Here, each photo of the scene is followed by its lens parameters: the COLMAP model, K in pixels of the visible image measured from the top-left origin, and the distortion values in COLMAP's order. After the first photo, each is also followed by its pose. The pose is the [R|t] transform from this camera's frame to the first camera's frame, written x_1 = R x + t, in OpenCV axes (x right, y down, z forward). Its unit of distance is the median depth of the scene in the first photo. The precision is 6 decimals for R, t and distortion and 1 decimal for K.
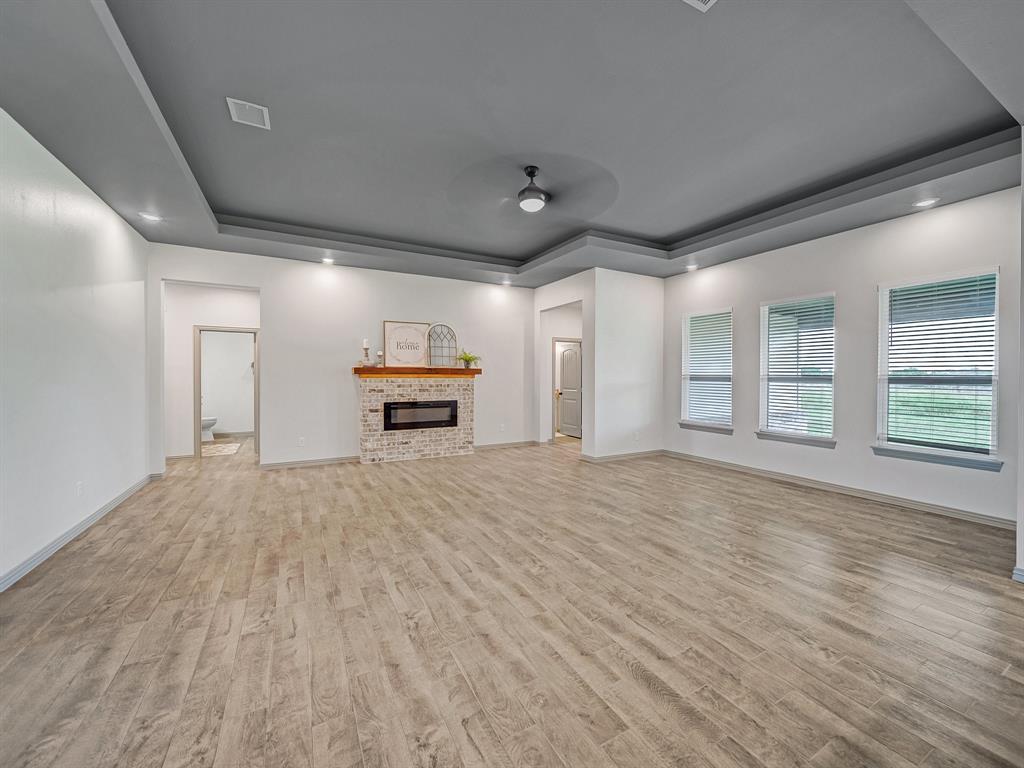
lens RADIAL K [[403.4, 0, 514.8], [0, 403.4, 375.4], [0, 0, 1]] dist [0.003517, -0.001991]
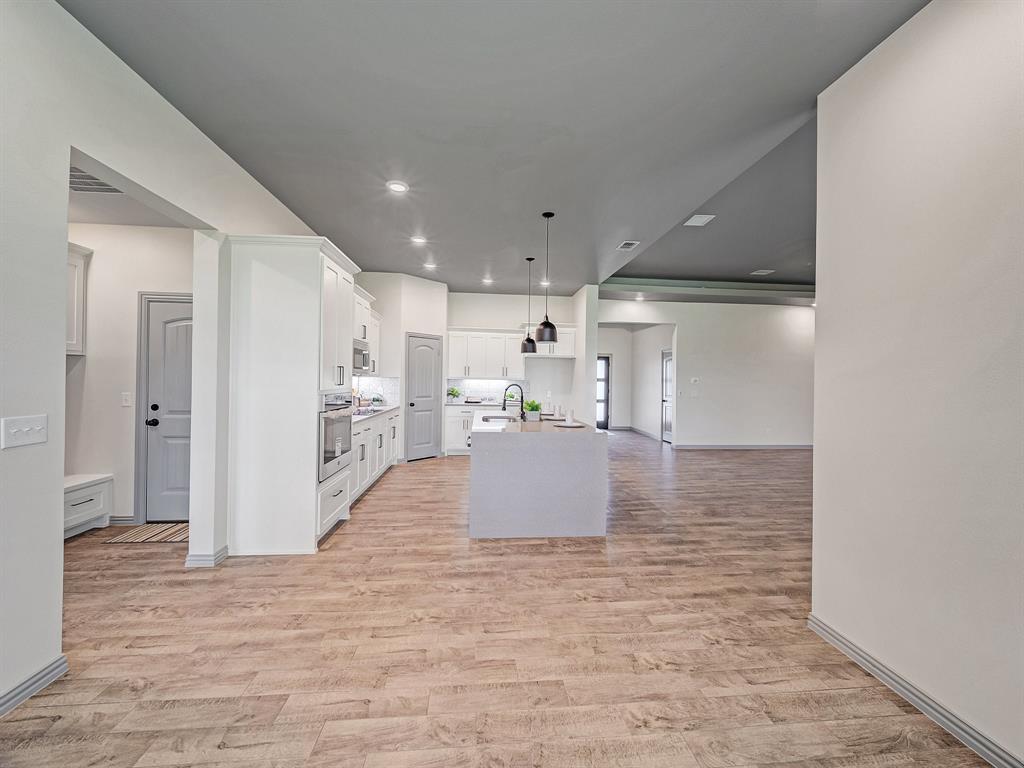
lens RADIAL K [[403.4, 0, 514.9], [0, 403.4, 379.7], [0, 0, 1]] dist [0.003517, -0.001991]
pose [[-0.395951, -0.007879, -0.918238, 1.277661], [-0.018889, 0.999821, -0.000434, -0.002670], [0.918077, 0.017173, -0.396030, 0.394686]]
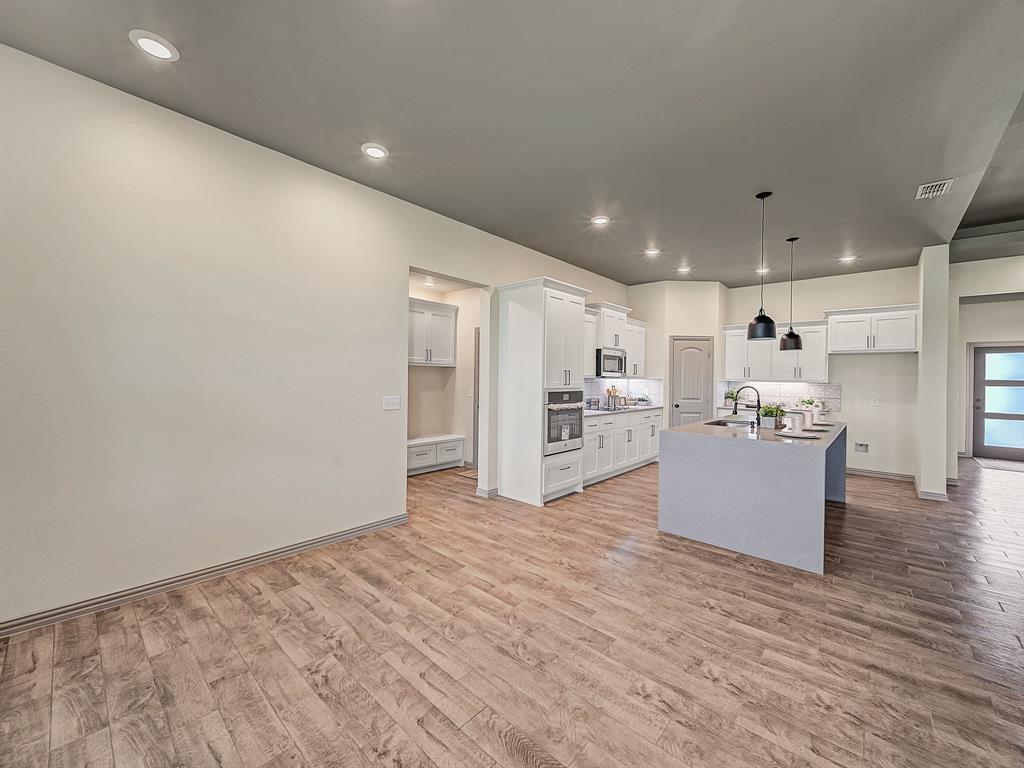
lens RADIAL K [[403.4, 0, 515.5], [0, 403.4, 379.7], [0, 0, 1]] dist [0.003517, -0.001991]
pose [[-0.941813, -0.014210, -0.335837, 1.161378], [-0.018083, 0.999801, 0.008408, -0.004737], [0.335651, 0.013991, -0.941882, 0.665839]]
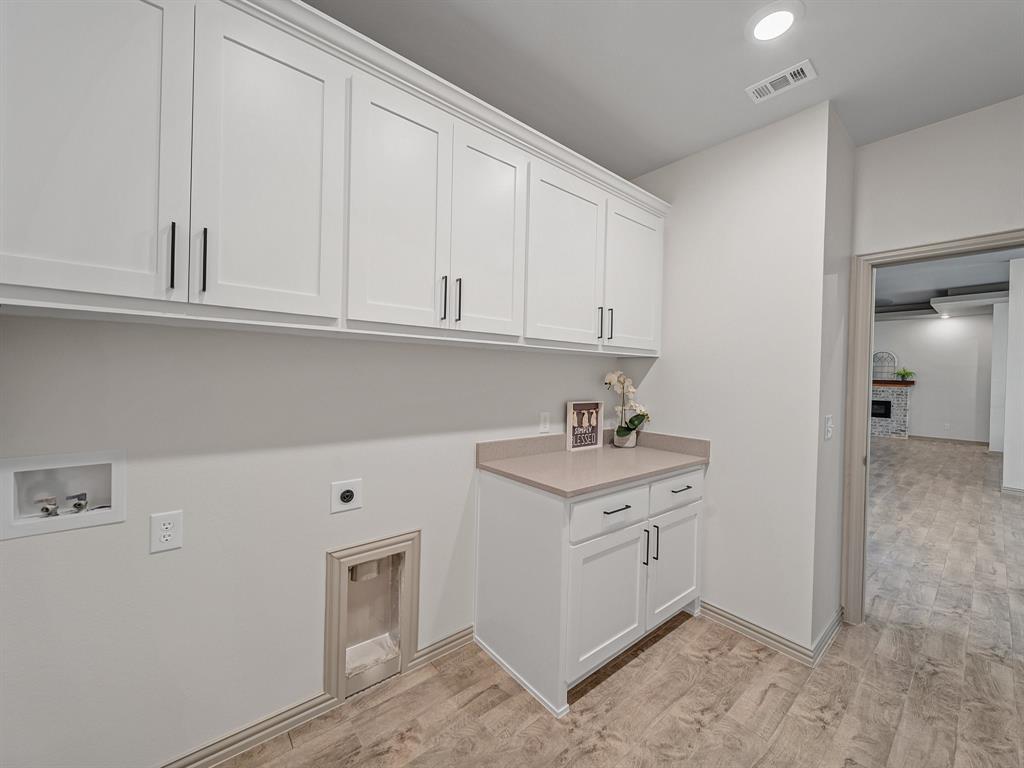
lens RADIAL K [[403.4, 0, 509.3], [0, 403.4, 376.5], [0, 0, 1]] dist [0.003517, -0.001991]
pose [[0.194300, 0.013754, -0.980846, 1.514369], [-0.027087, 0.999596, 0.008651, -0.008706], [0.980568, 0.024887, 0.194594, -1.008133]]
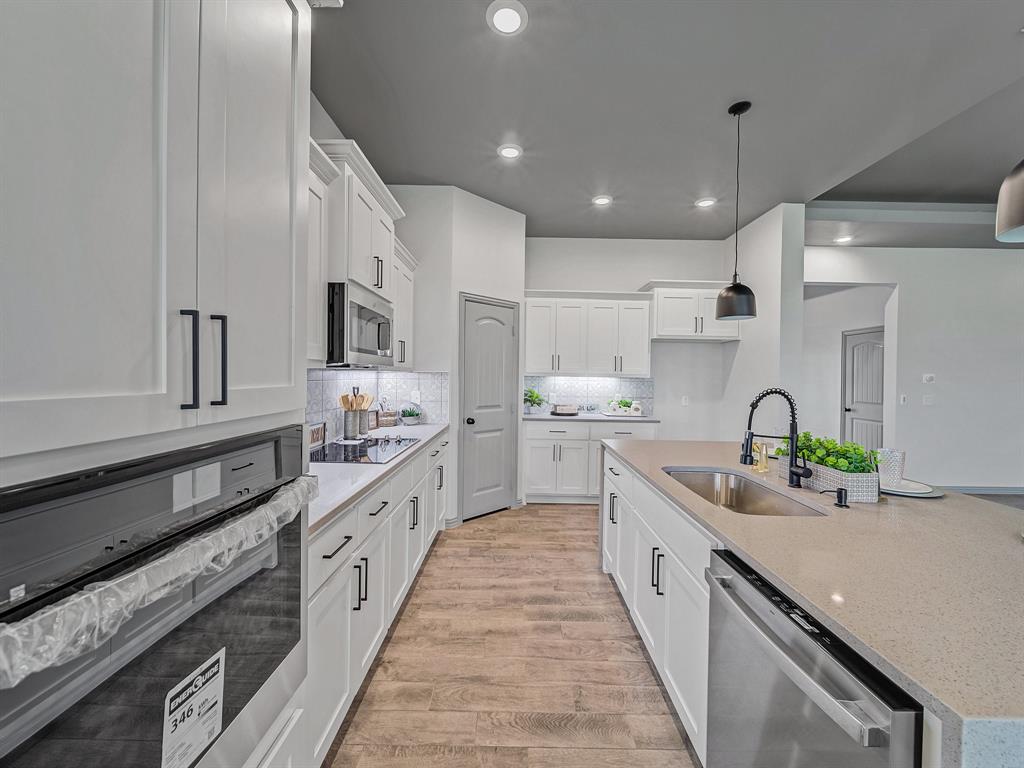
lens RADIAL K [[403.4, 0, 515.4], [0, 403.4, 378.1], [0, 0, 1]] dist [0.003517, -0.001991]
pose [[-0.478052, -0.003911, -0.878323, 0.802435], [-0.018053, 0.999823, 0.005374, -0.000453], [0.878146, 0.018426, -0.478038, -0.017897]]
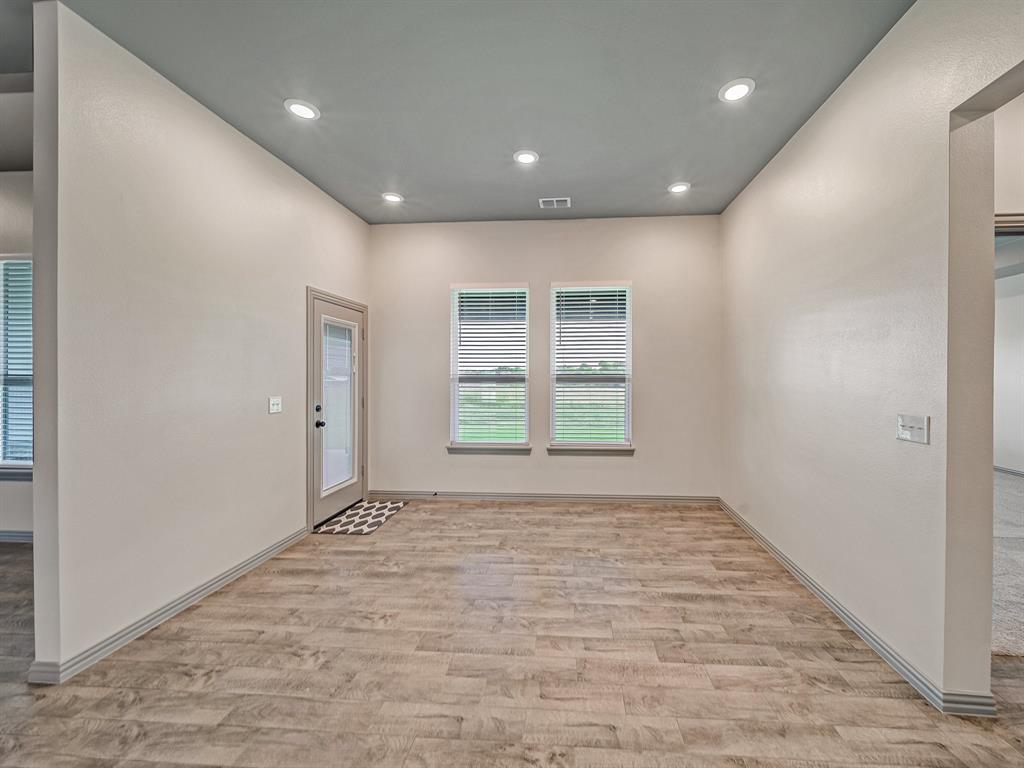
lens RADIAL K [[403.4, 0, 550.4], [0, 403.4, 377.1], [0, 0, 1]] dist [0.003517, -0.001991]
pose [[0.531885, -0.007545, 0.846783, 0.629665], [0.003929, 0.999972, 0.006442, -0.000799], [-0.846807, -0.000100, 0.531899, -0.049930]]
